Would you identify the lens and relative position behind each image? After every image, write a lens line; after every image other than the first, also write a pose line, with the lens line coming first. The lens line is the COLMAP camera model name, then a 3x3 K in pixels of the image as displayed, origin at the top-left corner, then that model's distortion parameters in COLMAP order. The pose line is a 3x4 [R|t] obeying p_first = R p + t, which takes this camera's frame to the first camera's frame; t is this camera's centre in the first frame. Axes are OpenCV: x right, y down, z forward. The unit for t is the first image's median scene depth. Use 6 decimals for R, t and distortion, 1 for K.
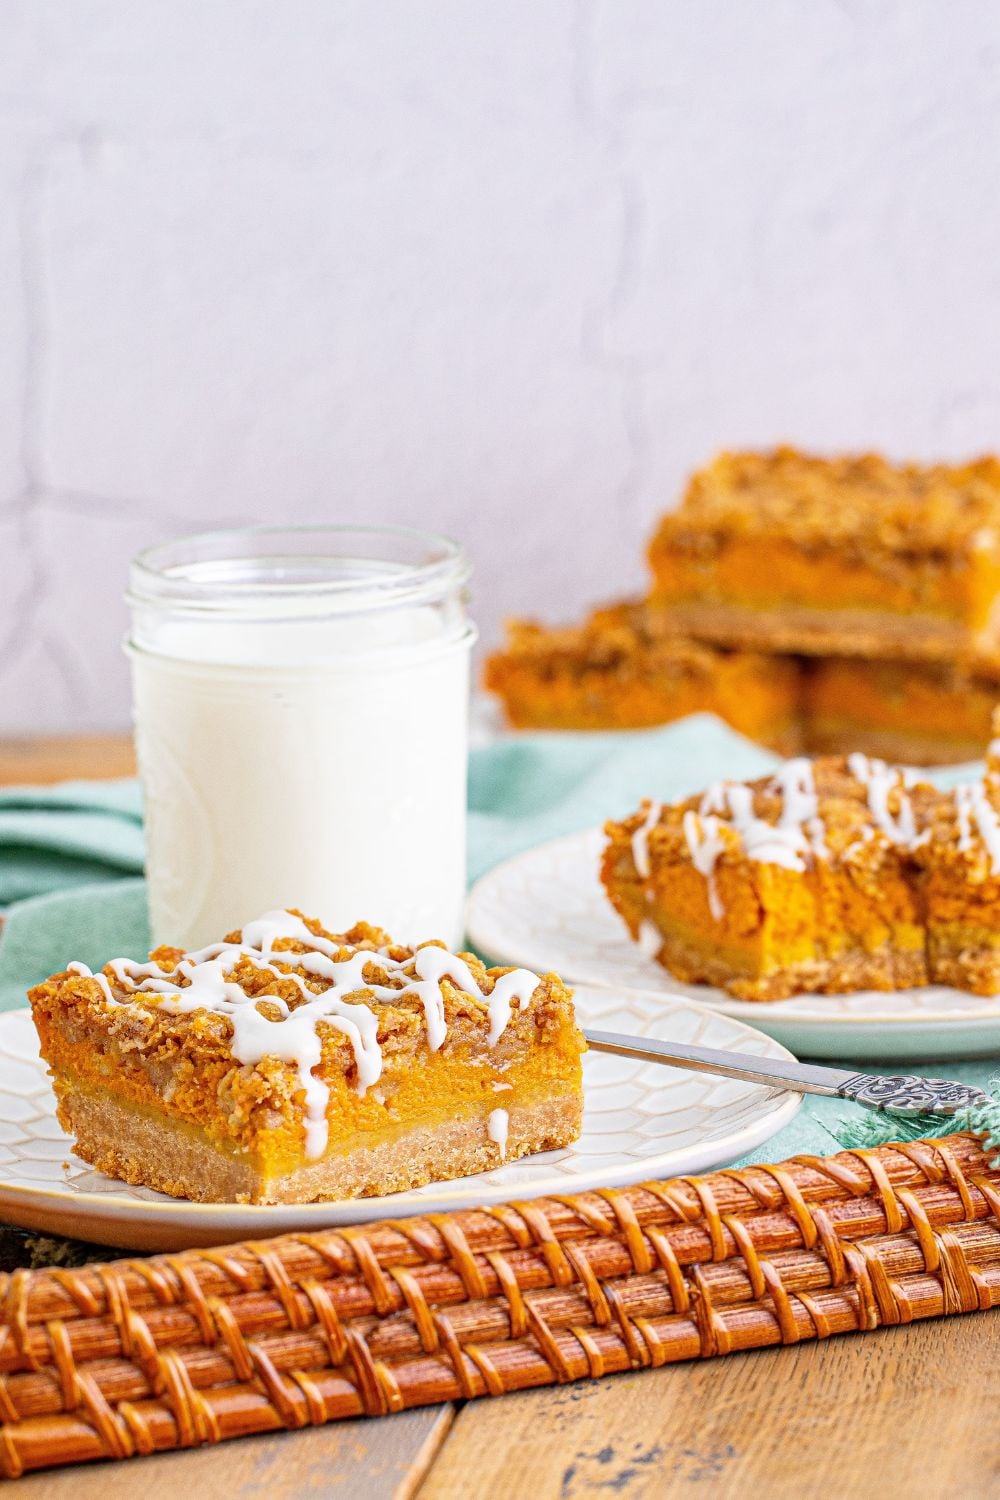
lens RADIAL K [[6183.7, 0, 500.0], [0, 6183.7, 750.0], [0, 0, 1]] dist [0.043224, 0.967296]
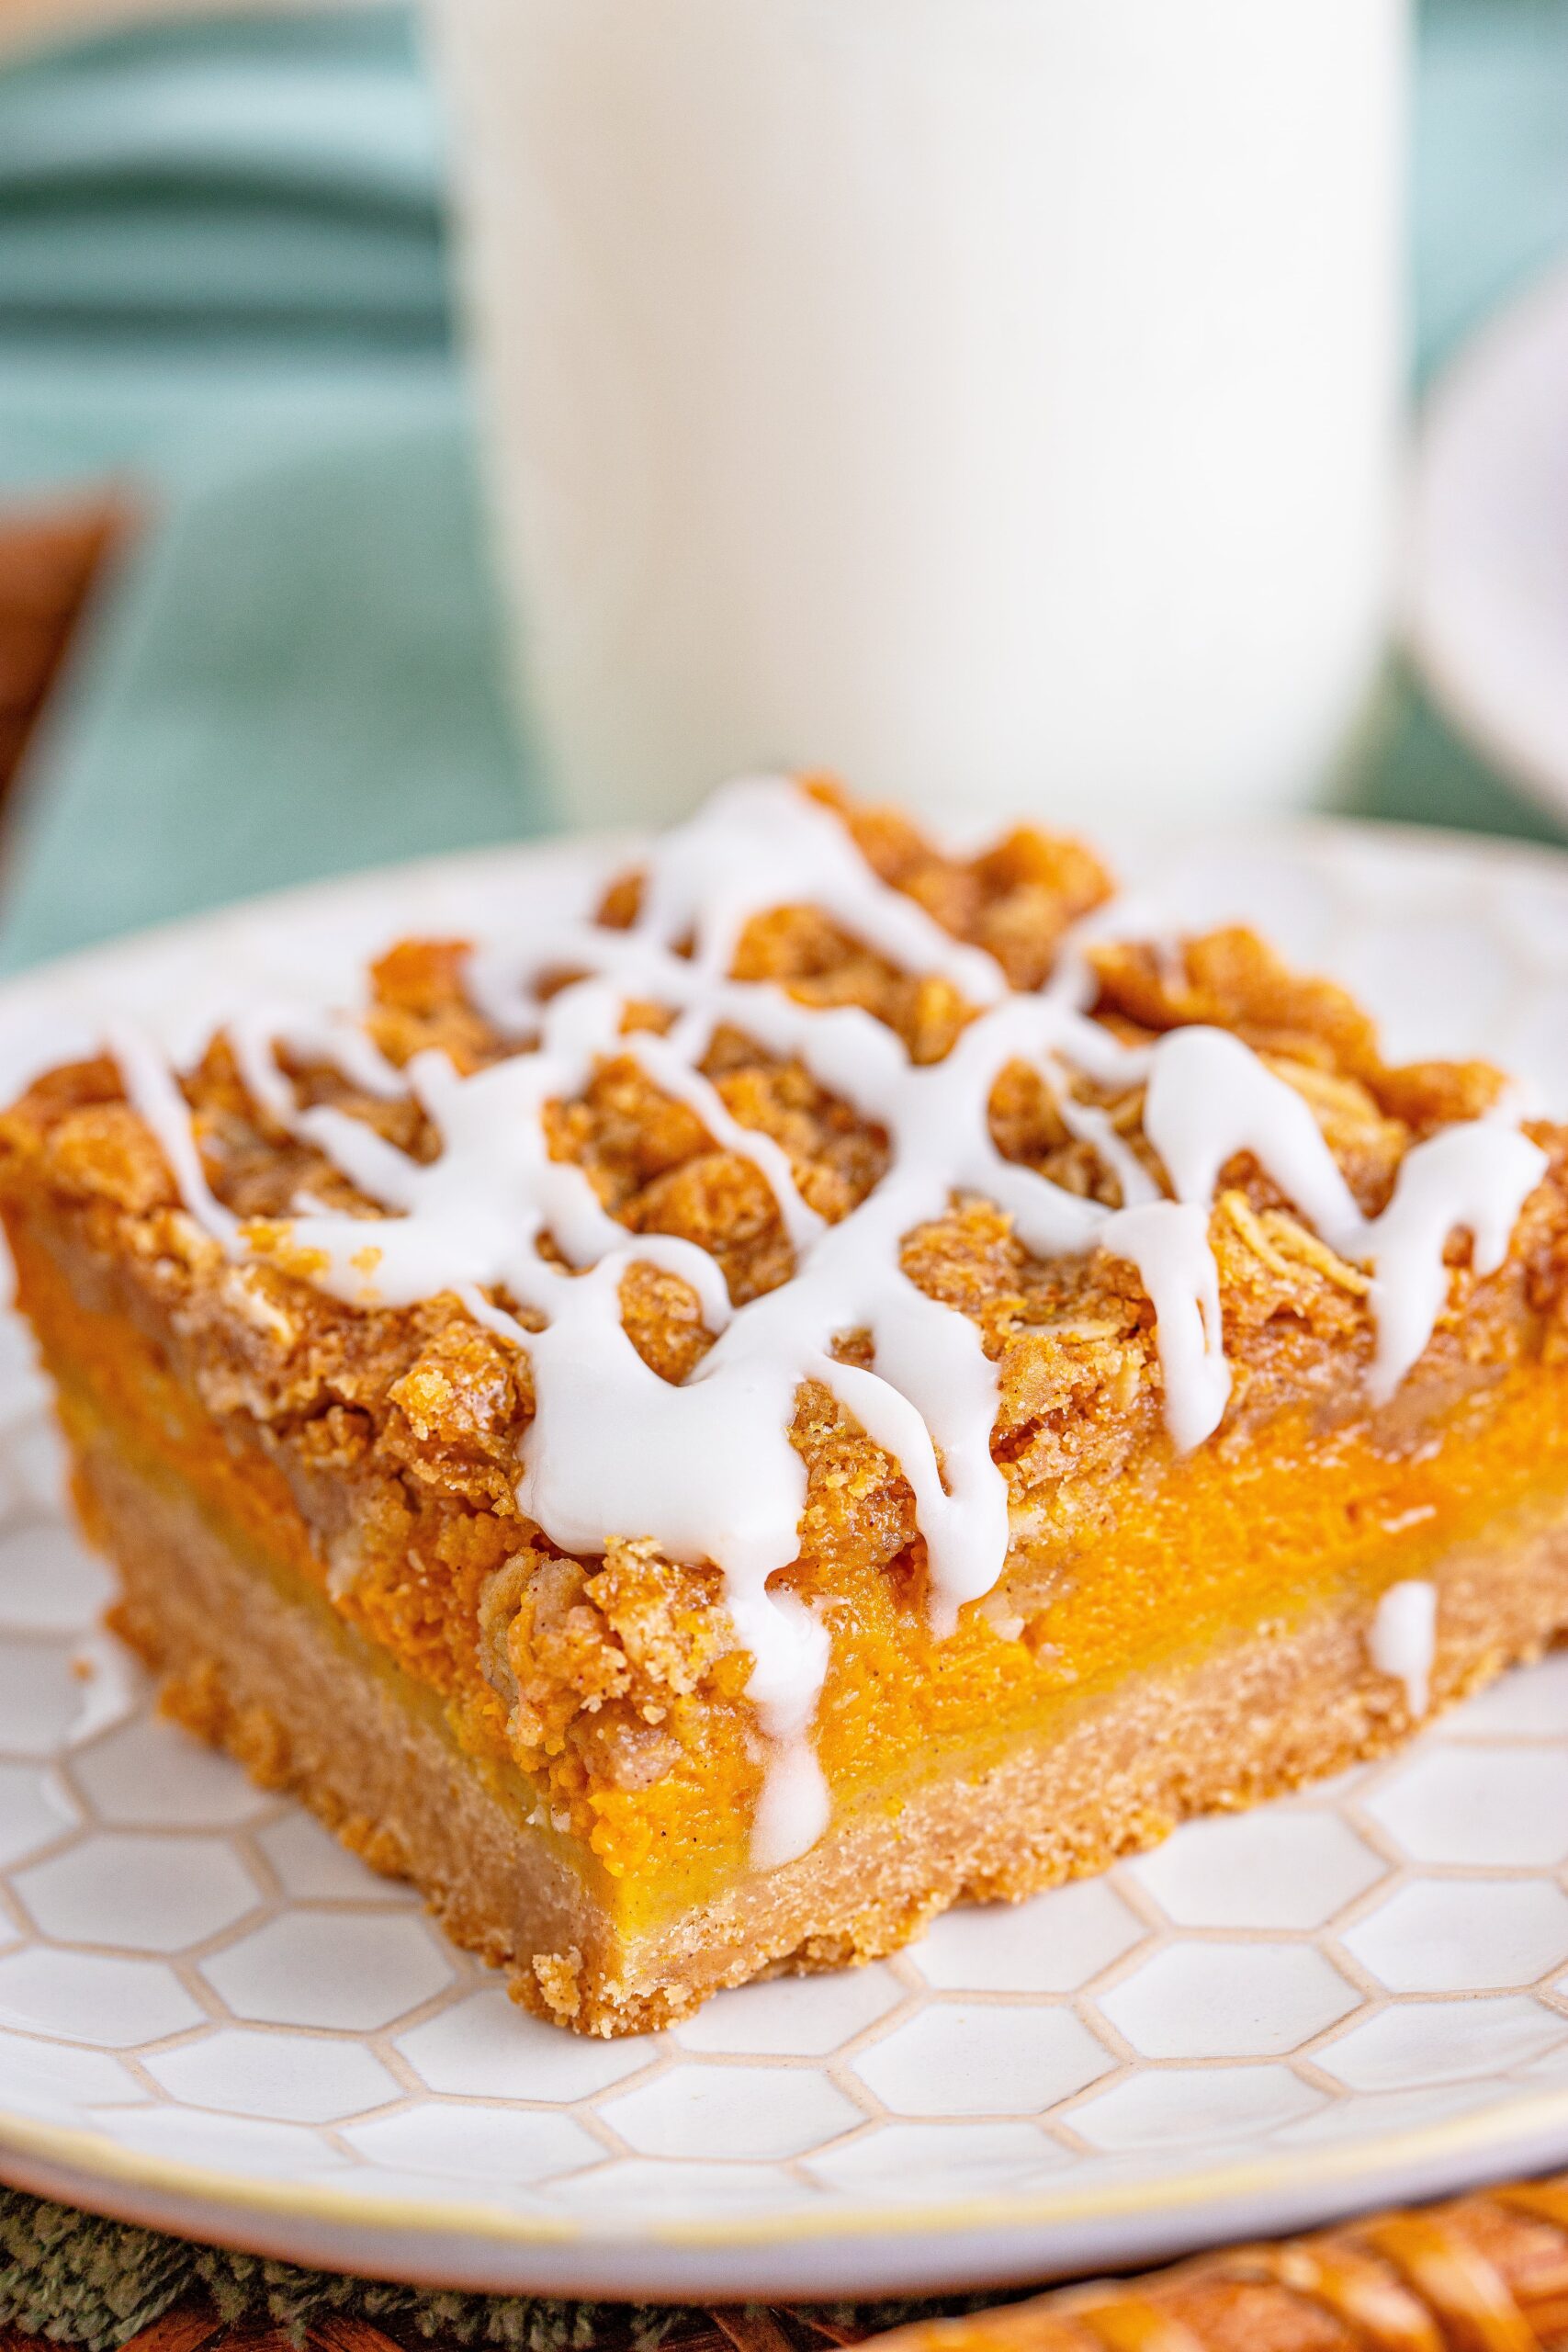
lens RADIAL K [[8458.2, 0, 784.0], [0, 8458.2, 1176.0], [0, 0, 1]] dist [-0.033773, 0.387151]
pose [[0.993533, 0.017825, -0.112139, 0.016614], [0.013052, 0.963126, 0.268734, -0.079200], [0.112794, -0.268459, 0.956665, 0.598018]]
